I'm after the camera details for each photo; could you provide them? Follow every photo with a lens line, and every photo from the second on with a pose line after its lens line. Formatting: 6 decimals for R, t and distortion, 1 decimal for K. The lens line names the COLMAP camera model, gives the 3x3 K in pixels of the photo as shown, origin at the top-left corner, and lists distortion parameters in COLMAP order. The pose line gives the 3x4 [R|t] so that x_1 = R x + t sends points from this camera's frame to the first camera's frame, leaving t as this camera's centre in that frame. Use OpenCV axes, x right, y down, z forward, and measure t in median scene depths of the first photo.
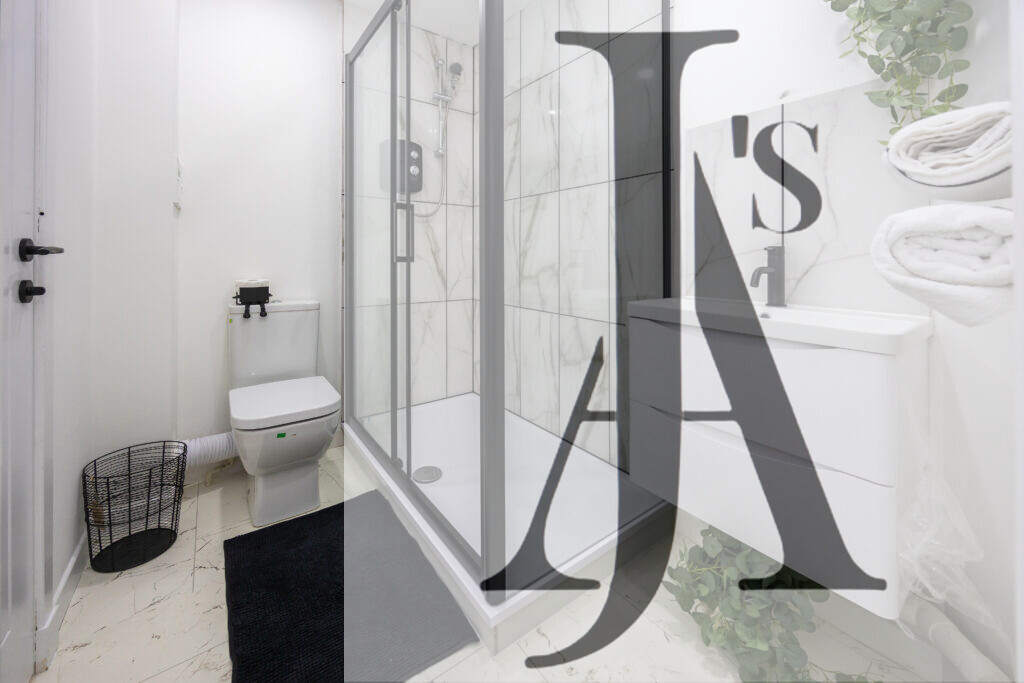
lens RADIAL K [[394.0, 0, 512.0], [0, 394.0, 341.5], [0, 0, 1]] dist [-0.000122, -0.000059]
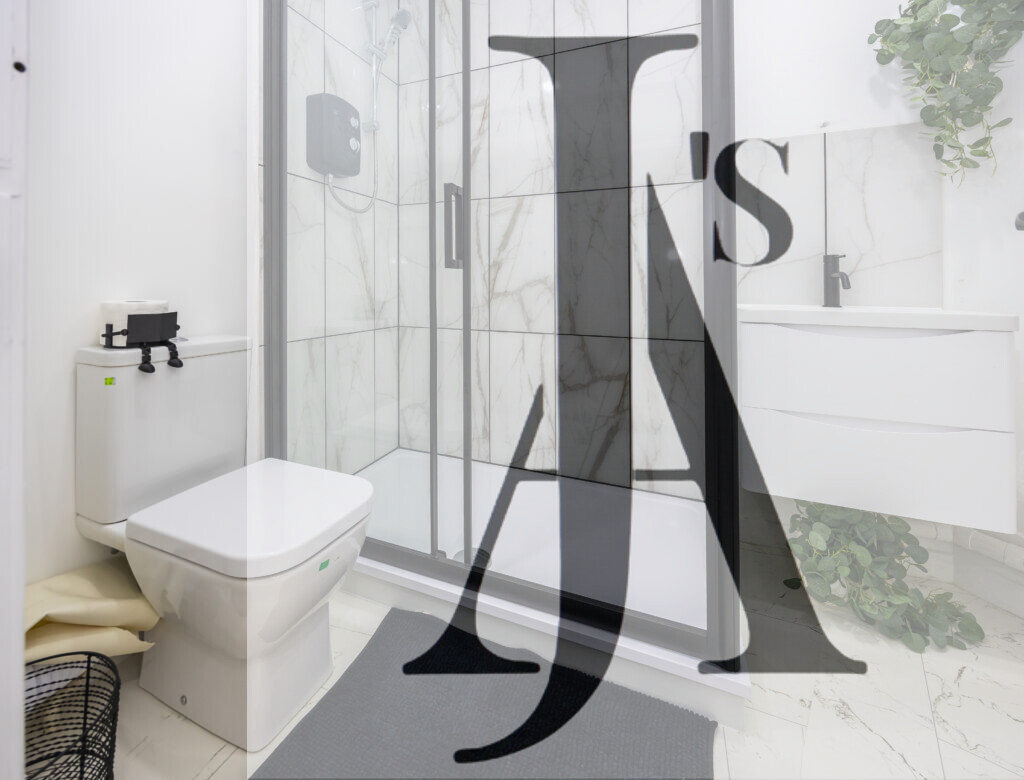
lens RADIAL K [[431.6, 0, 510.2], [0, 431.6, 366.6], [0, 0, 1]] dist [0.000864, 0.000111]
pose [[0.859303, -0.098583, 0.501875, -0.452960], [0.109097, 0.993995, 0.008457, -0.016640], [-0.499696, 0.047486, 0.864899, 0.219407]]
